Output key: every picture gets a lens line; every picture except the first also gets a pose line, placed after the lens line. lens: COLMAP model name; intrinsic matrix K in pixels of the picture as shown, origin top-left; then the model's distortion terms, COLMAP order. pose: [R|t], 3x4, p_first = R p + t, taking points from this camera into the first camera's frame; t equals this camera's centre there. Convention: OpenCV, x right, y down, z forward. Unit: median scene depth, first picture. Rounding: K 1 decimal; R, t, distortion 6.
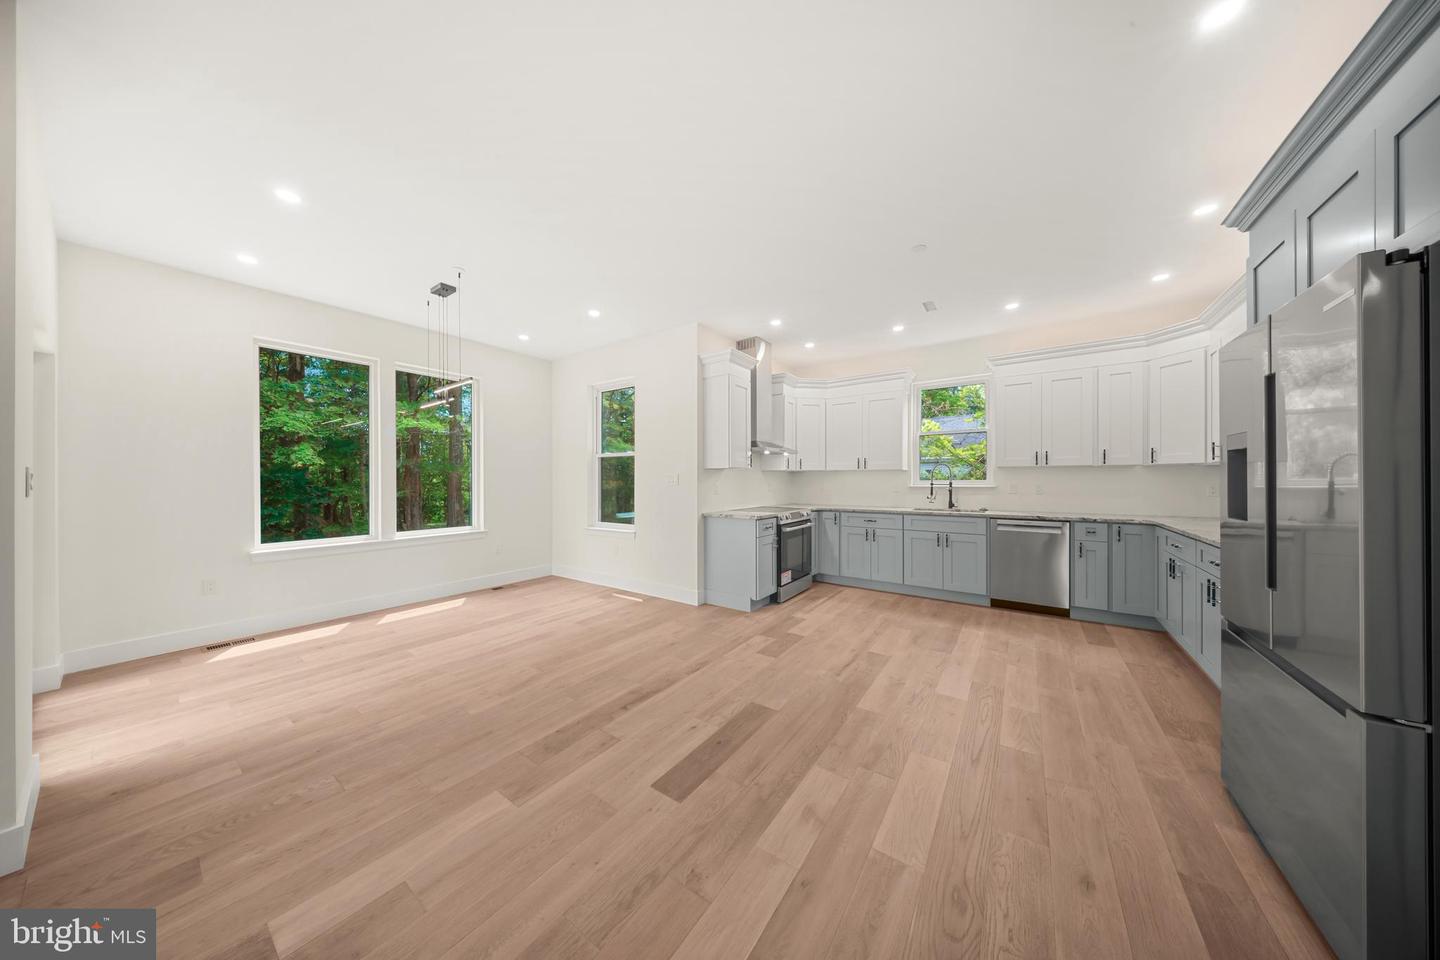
lens RADIAL K [[429.9, 0, 726.0], [0, 429.9, 480.3], [0, 0, 1]] dist [0.000350, -0.000016]
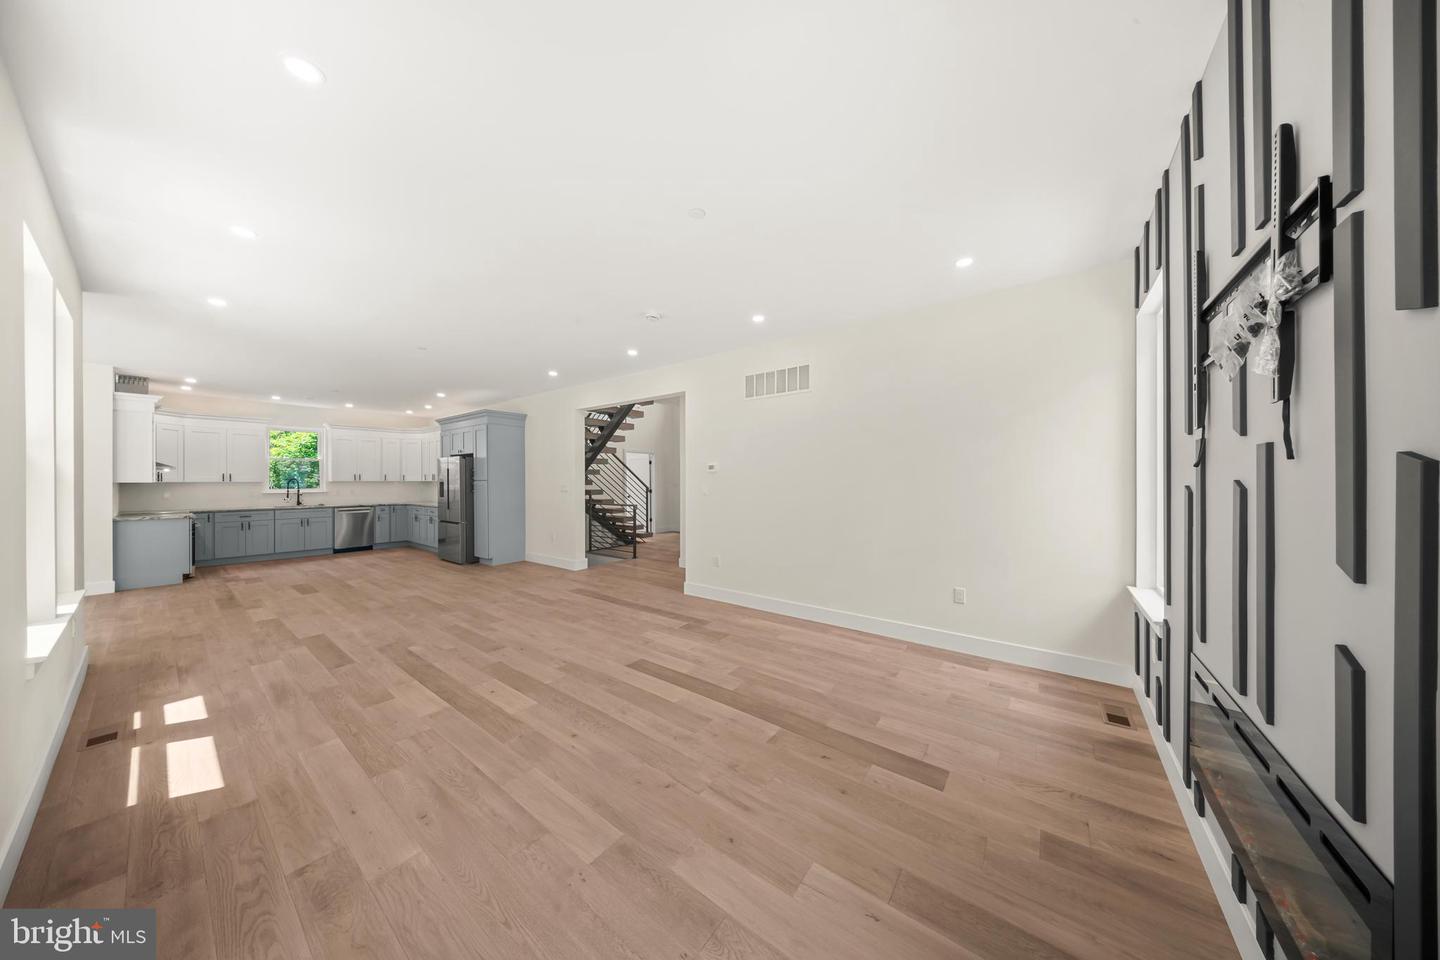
lens RADIAL K [[429.9, 0, 722.1], [0, 429.9, 483.6], [0, 0, 1]] dist [0.000350, -0.000016]
pose [[0.028402, -0.002244, 0.999594, -1.292086], [0.008770, 0.999960, 0.001995, -0.009751], [-0.999558, 0.008710, 0.028421, -0.819593]]
